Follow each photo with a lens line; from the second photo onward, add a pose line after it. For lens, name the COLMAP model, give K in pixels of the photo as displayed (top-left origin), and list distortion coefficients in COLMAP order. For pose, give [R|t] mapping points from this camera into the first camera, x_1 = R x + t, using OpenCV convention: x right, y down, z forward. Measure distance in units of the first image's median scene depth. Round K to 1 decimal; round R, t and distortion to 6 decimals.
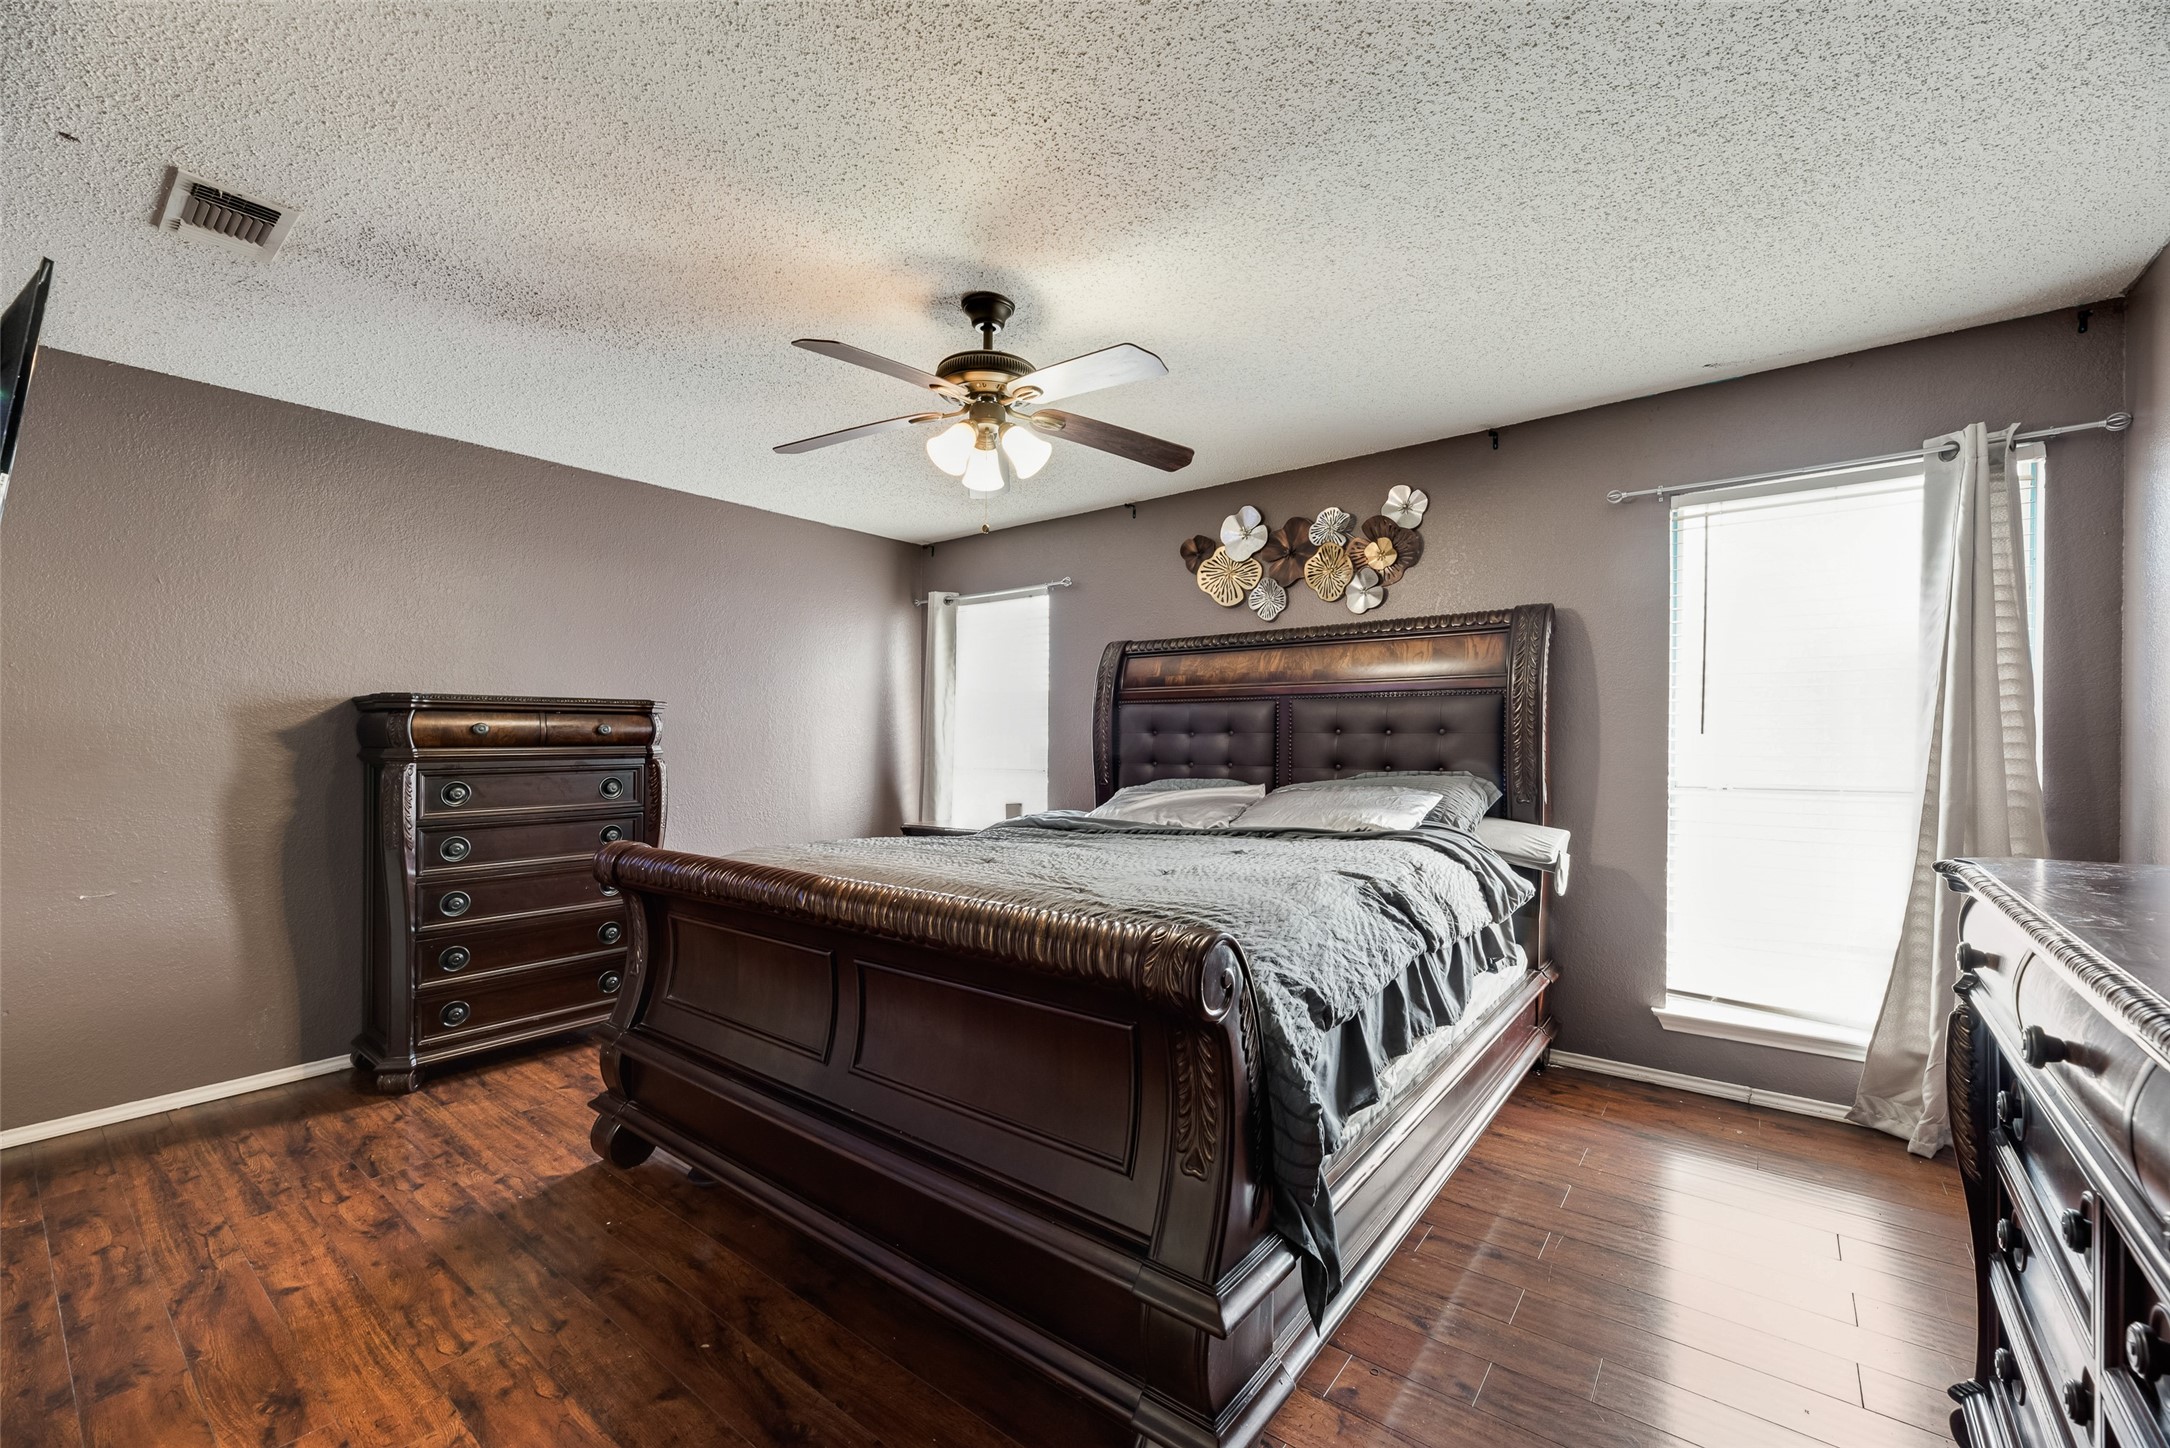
lens RADIAL K [[881.7, 0, 1082.6], [0, 881.7, 736.3], [0, 0, 1]] dist [0.001317, -0.000209]
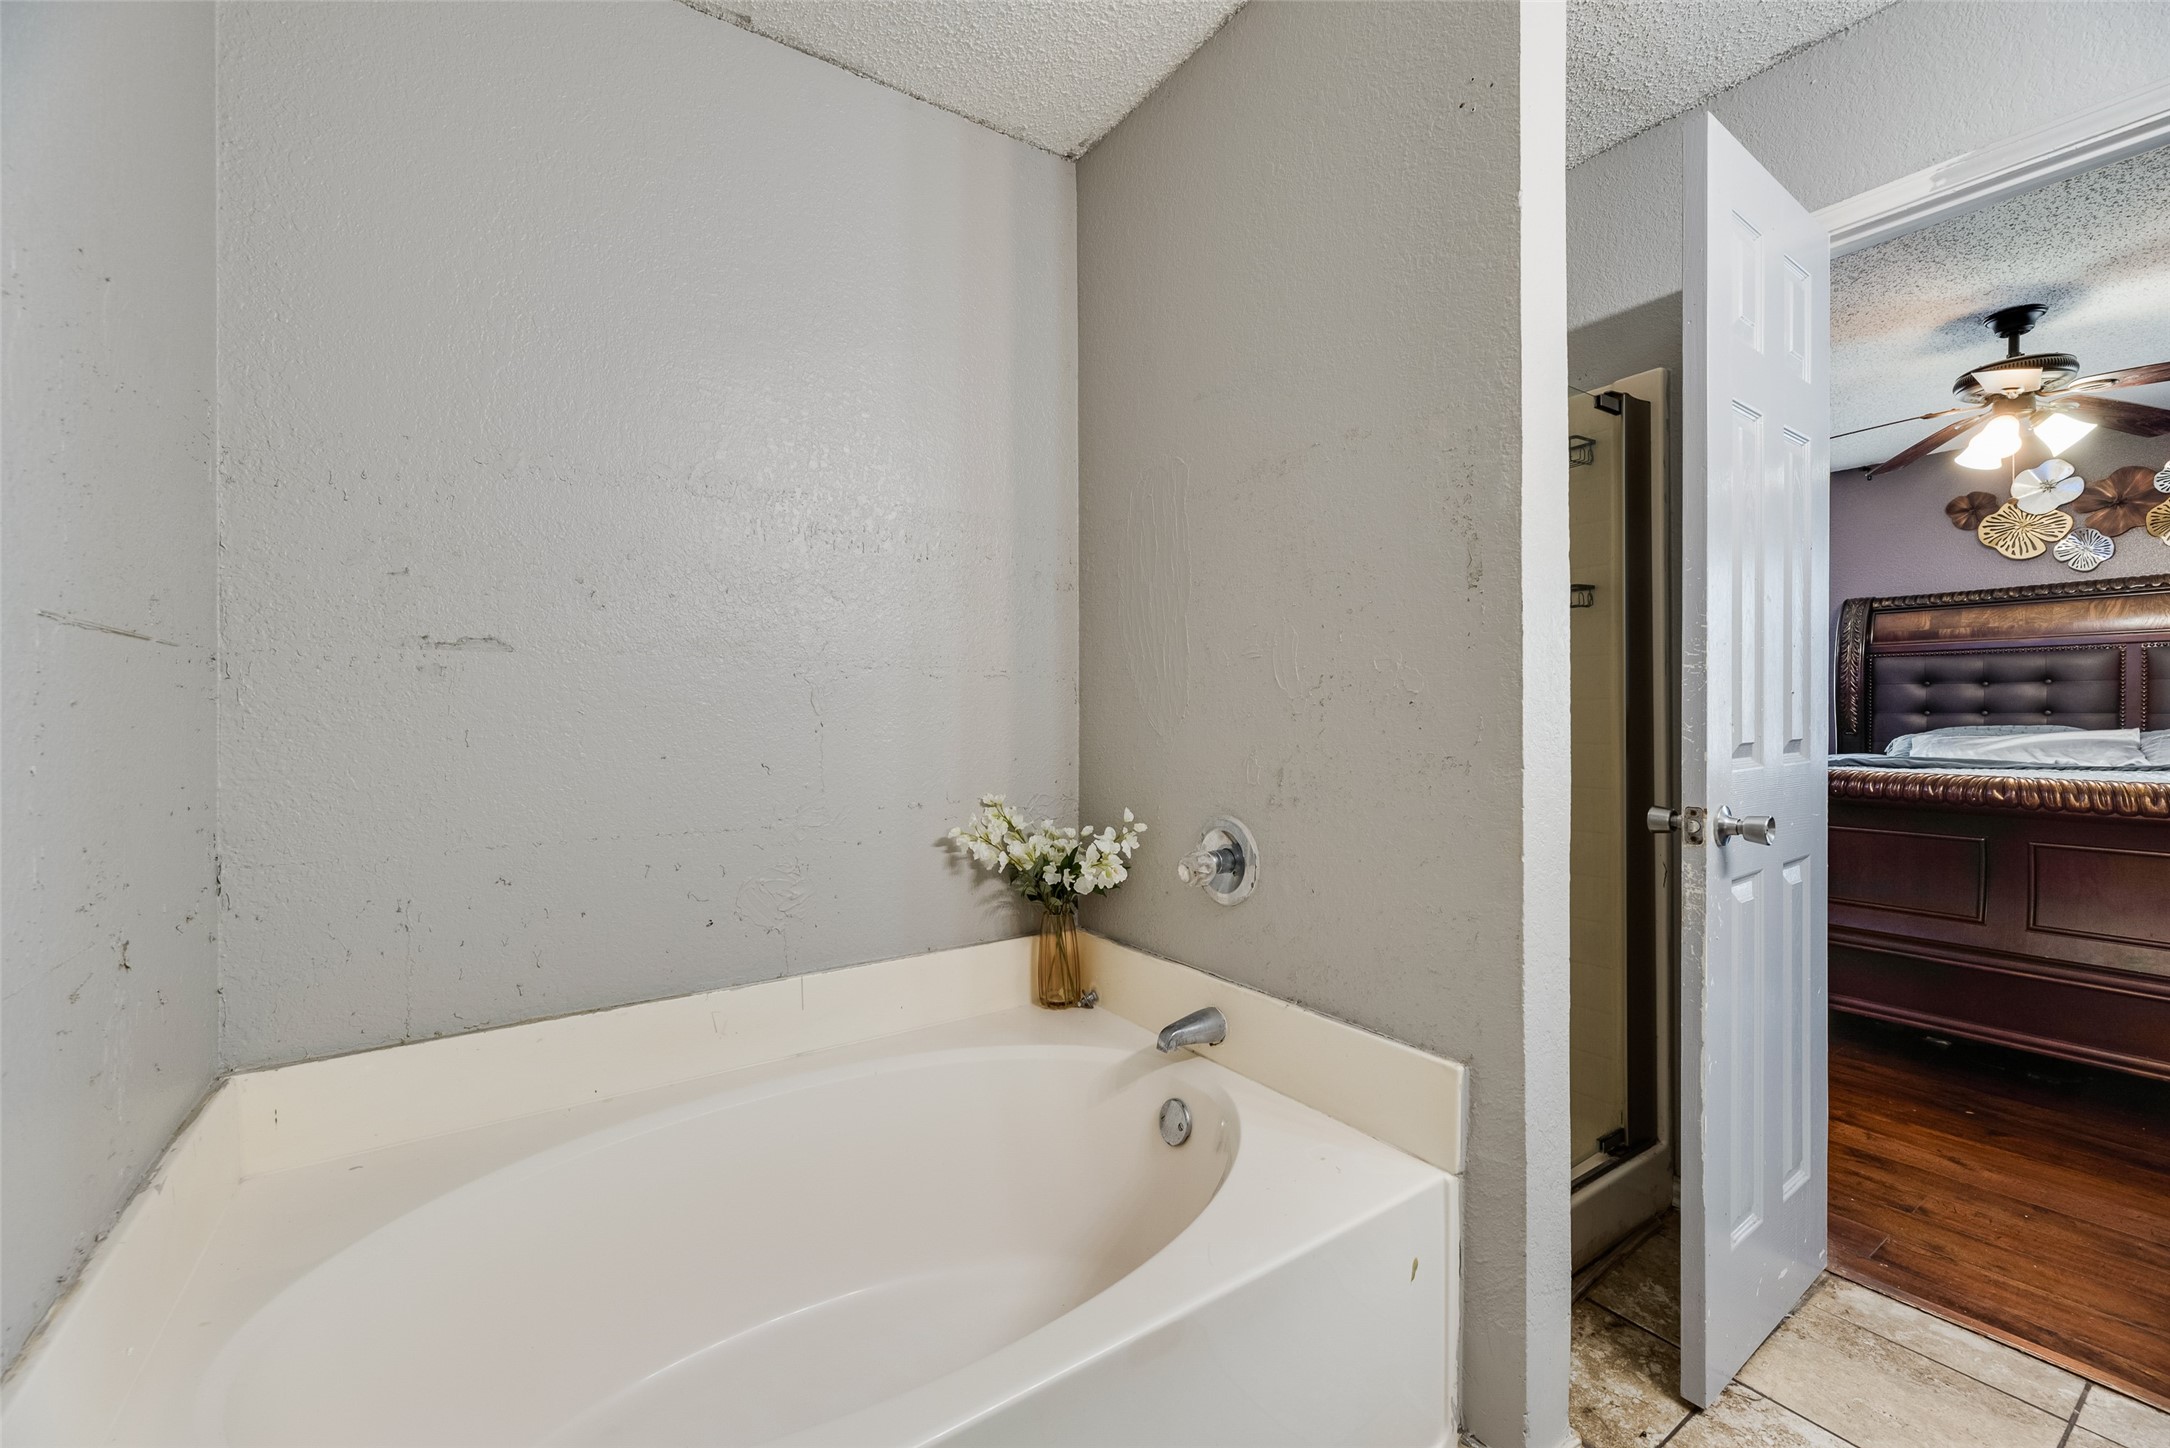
lens RADIAL K [[881.7, 0, 1081.2], [0, 881.7, 713.4], [0, 0, 1]] dist [0.001317, -0.000209]
pose [[0.943364, 0.005581, -0.331712, -0.519514], [-0.006024, 0.999982, -0.000305, 0.037473], [0.331704, 0.002286, 0.943381, -0.321589]]
